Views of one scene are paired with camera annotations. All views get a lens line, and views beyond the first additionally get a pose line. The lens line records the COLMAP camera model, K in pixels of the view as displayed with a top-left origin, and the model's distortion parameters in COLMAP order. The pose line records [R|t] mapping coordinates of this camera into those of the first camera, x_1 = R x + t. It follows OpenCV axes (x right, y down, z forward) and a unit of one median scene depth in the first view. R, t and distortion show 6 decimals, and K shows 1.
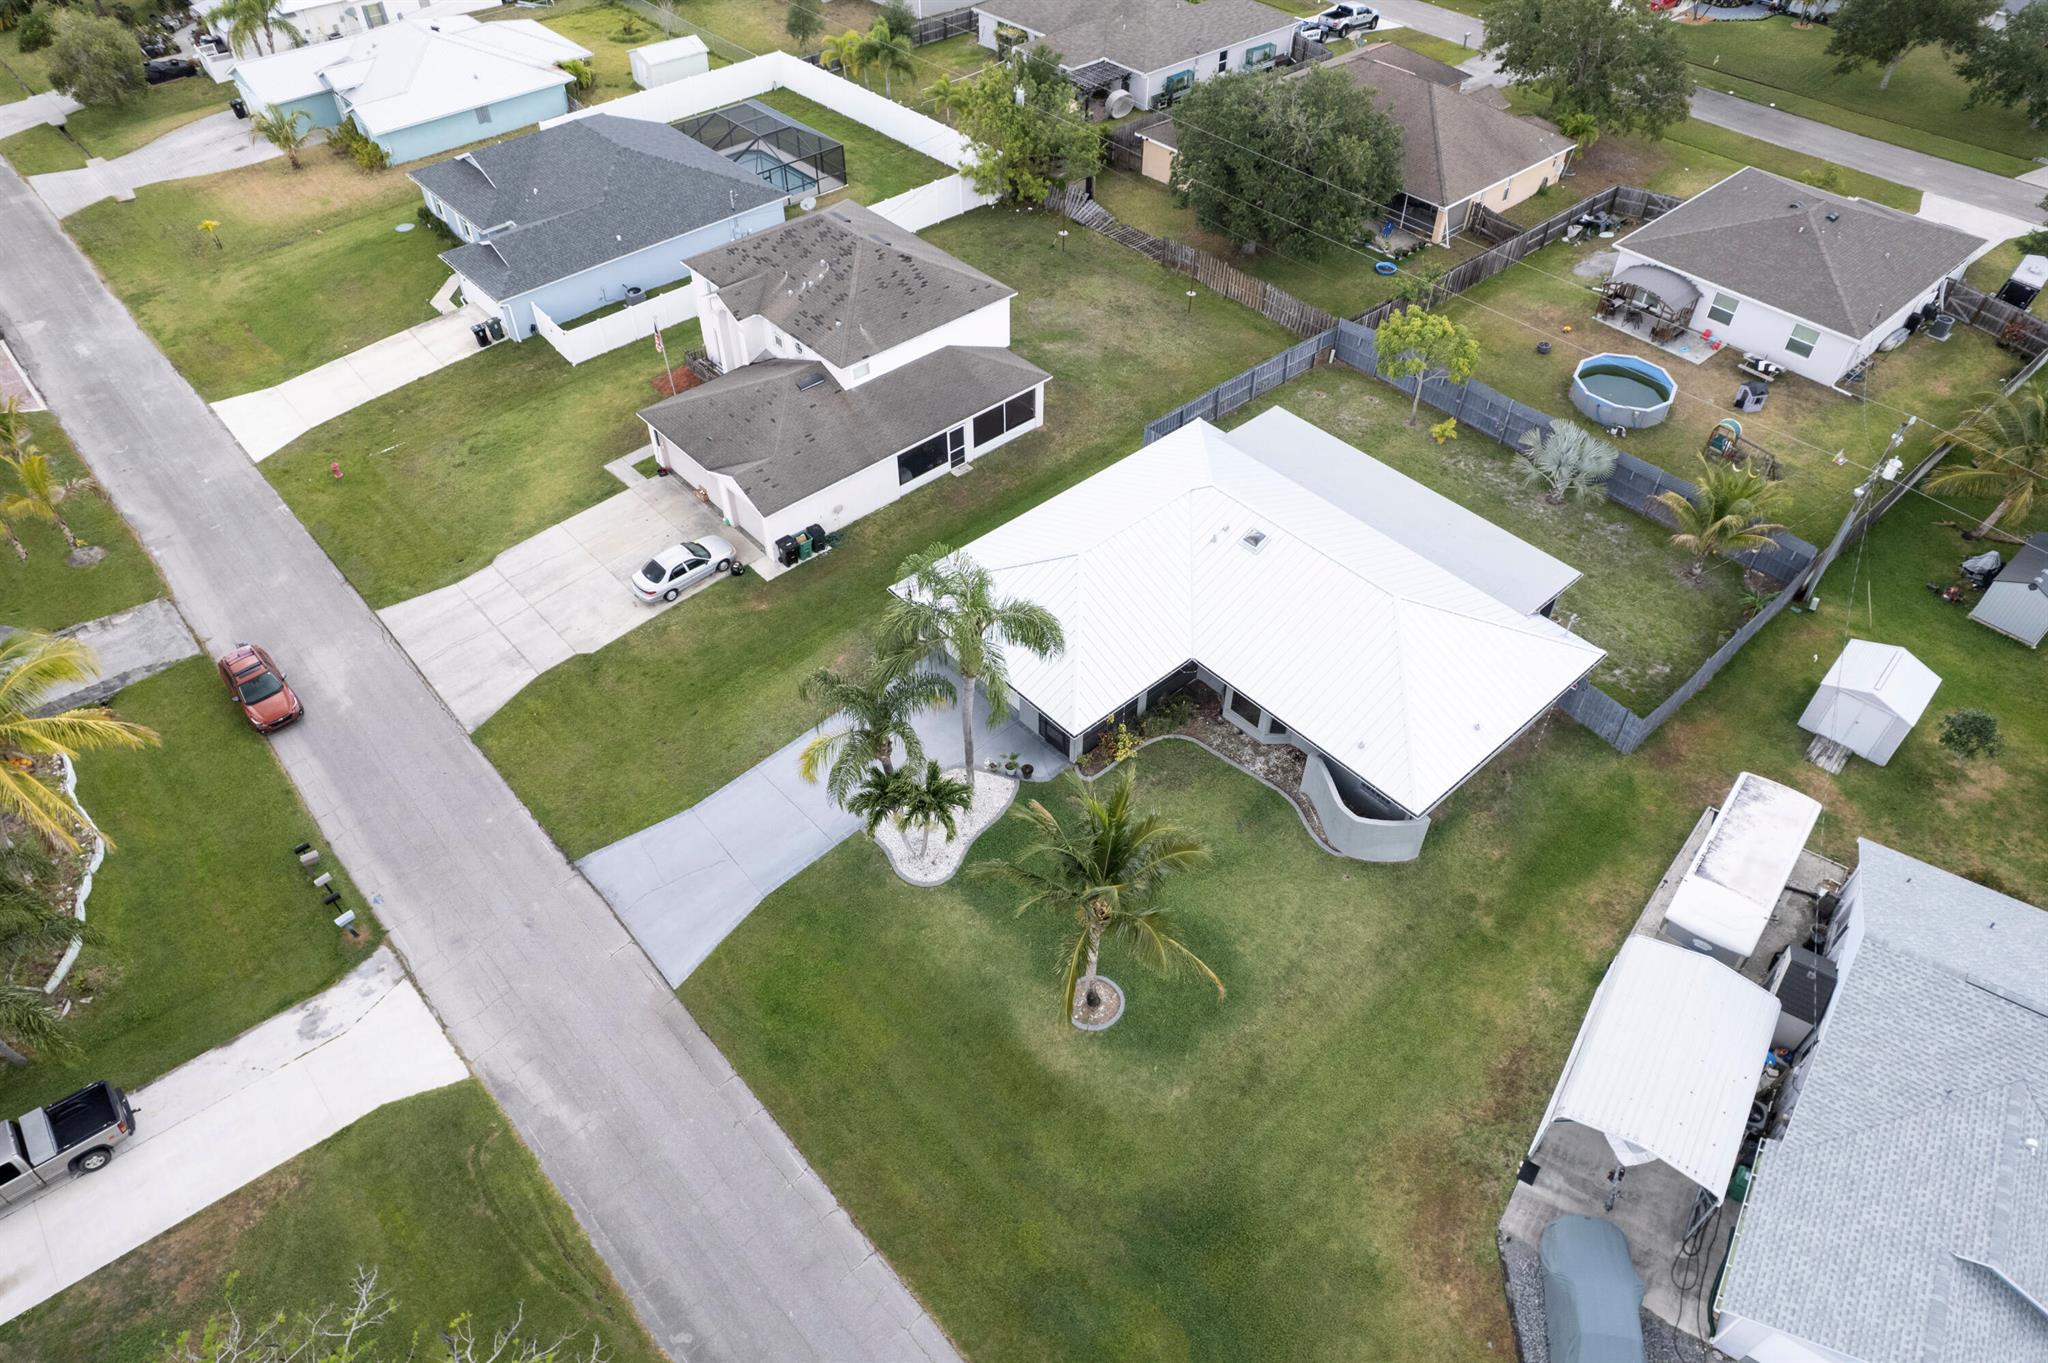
lens RADIAL K [[1322.5, 0, 1024.0], [0, 1322.5, 681.5], [0, 0, 1]] dist [-0.088543, 0.079301]
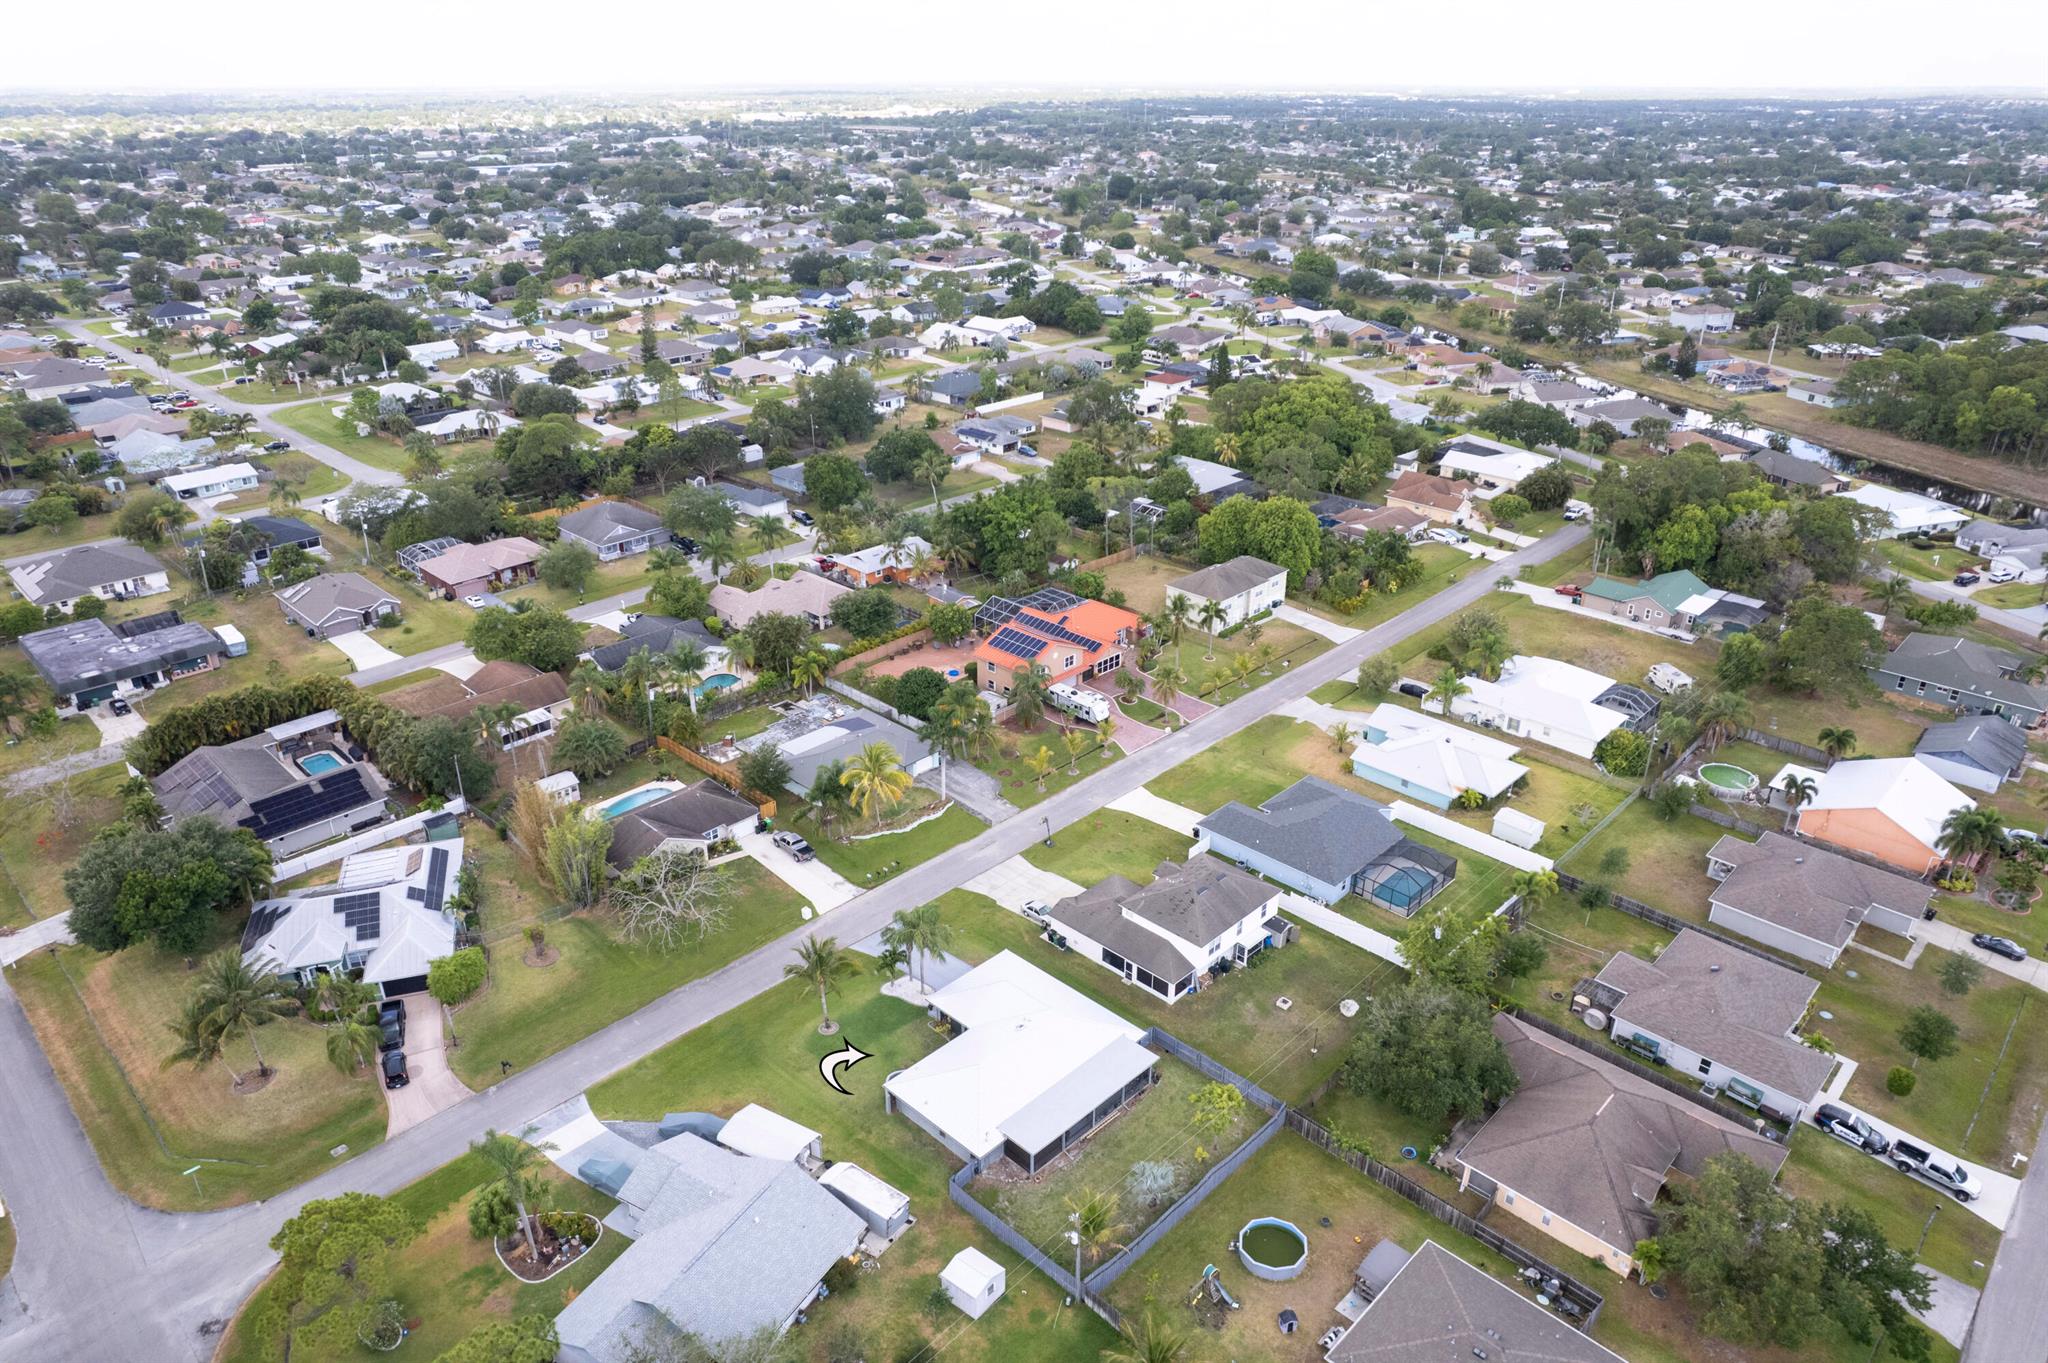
lens RADIAL K [[1322.5, 0, 1024.0], [0, 1322.5, 681.5], [0, 0, 1]] dist [-0.088543, 0.079301]
pose [[0.066870, 0.421062, -0.904563, 1.680279], [-0.704080, 0.662280, 0.256233, -0.924965], [0.706965, 0.619751, 0.340748, -0.117507]]
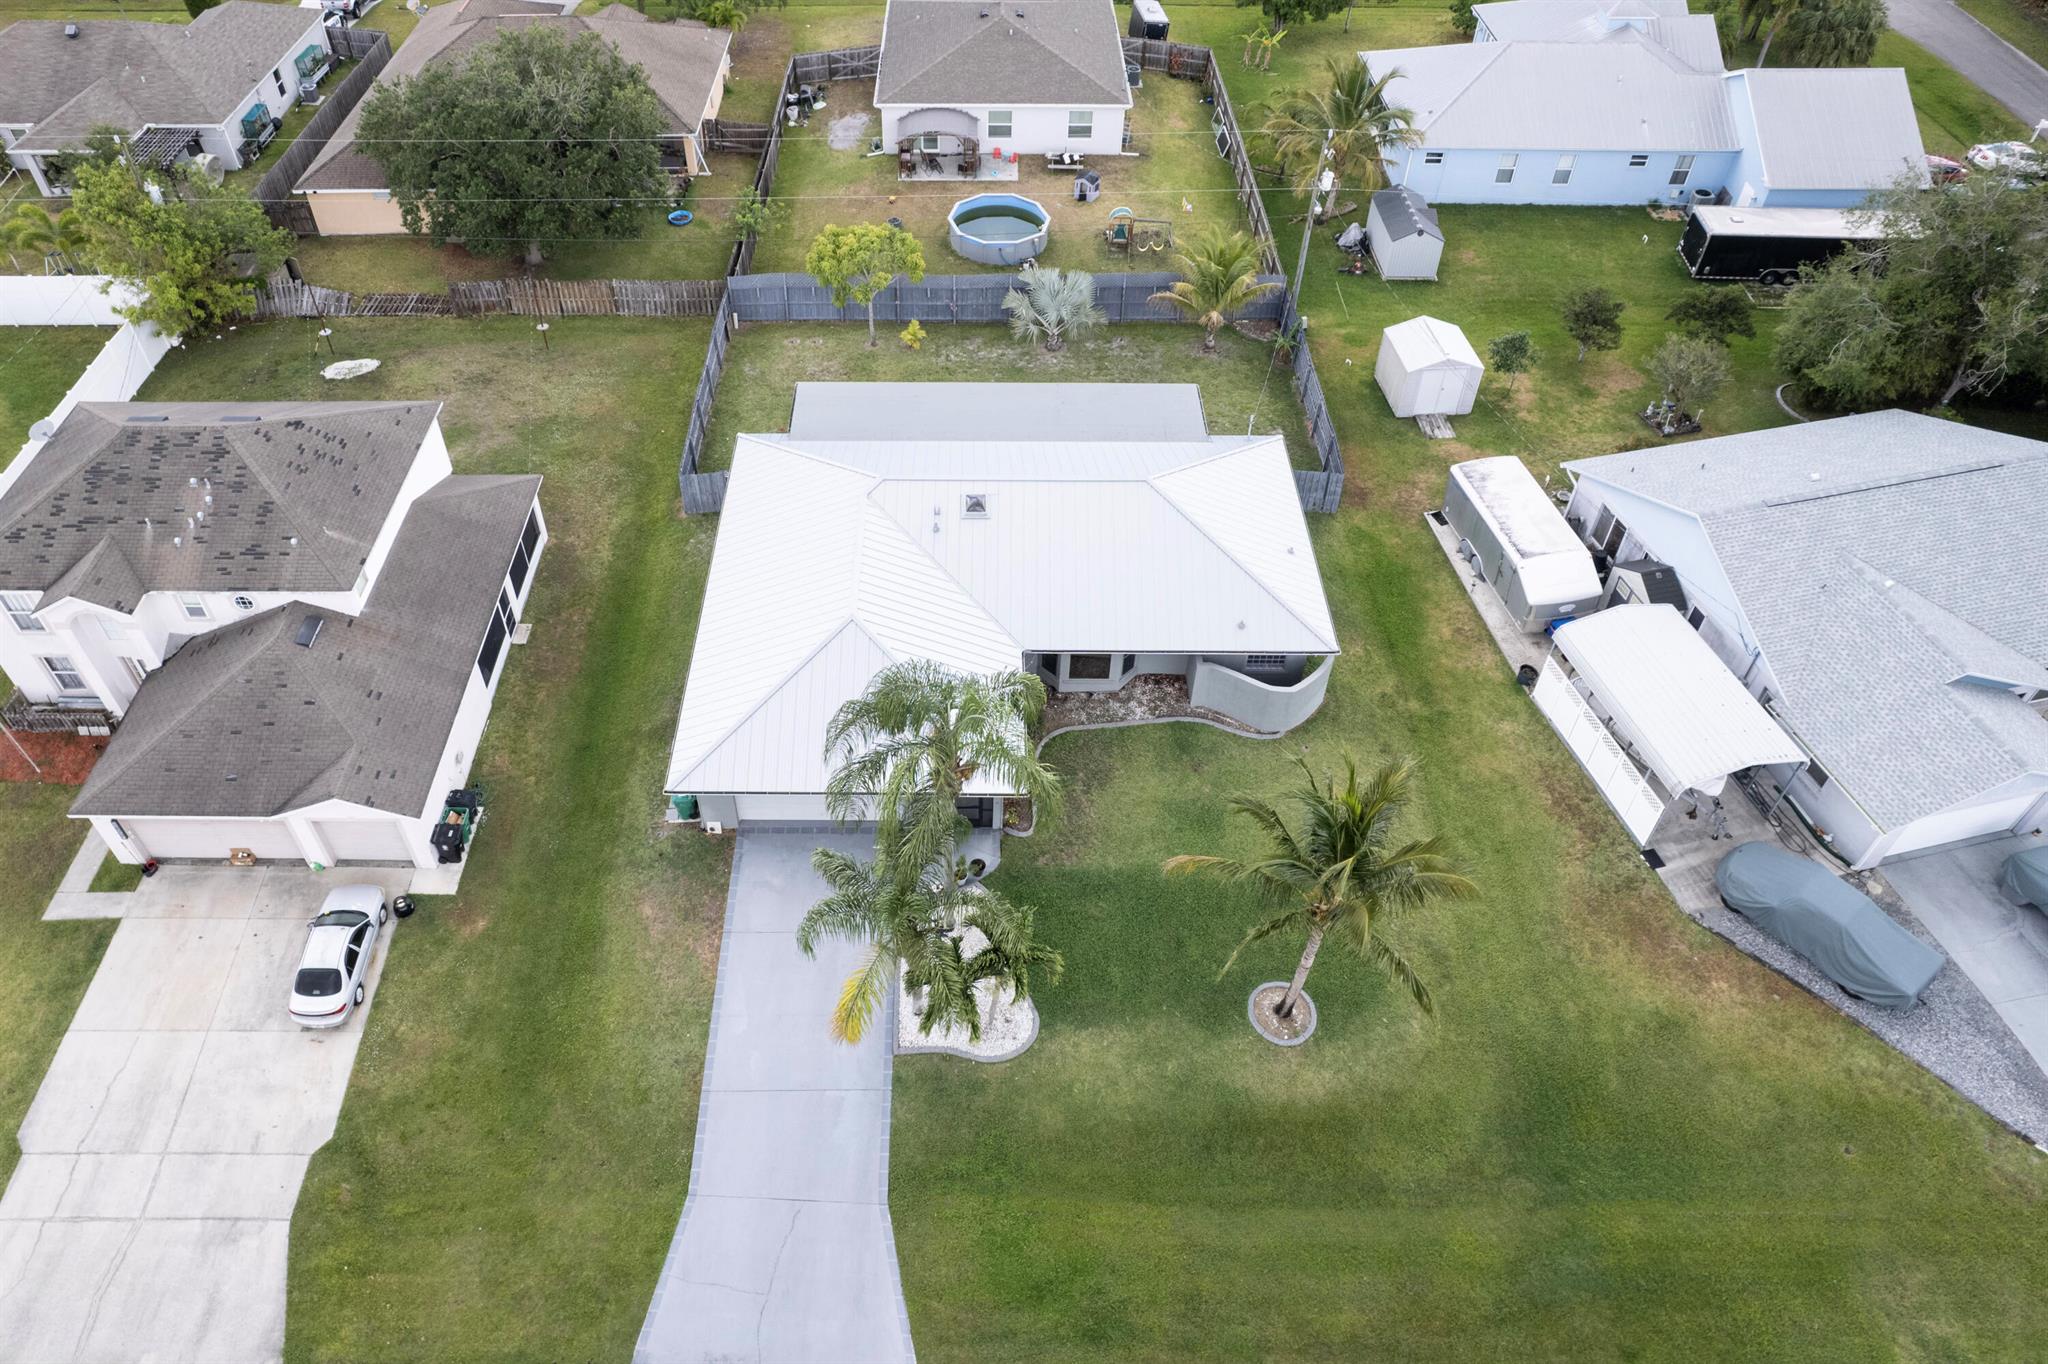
lens RADIAL K [[1391.5, 0, 952.9], [0, 1391.5, 667.1], [0, 0, 1]] dist [-0.049153, 0.003828]
pose [[0.674858, -0.524675, 0.518924, -0.316213], [0.523403, 0.836033, 0.164616, -0.151051], [-0.520207, 0.160514, 0.838820, 0.207927]]
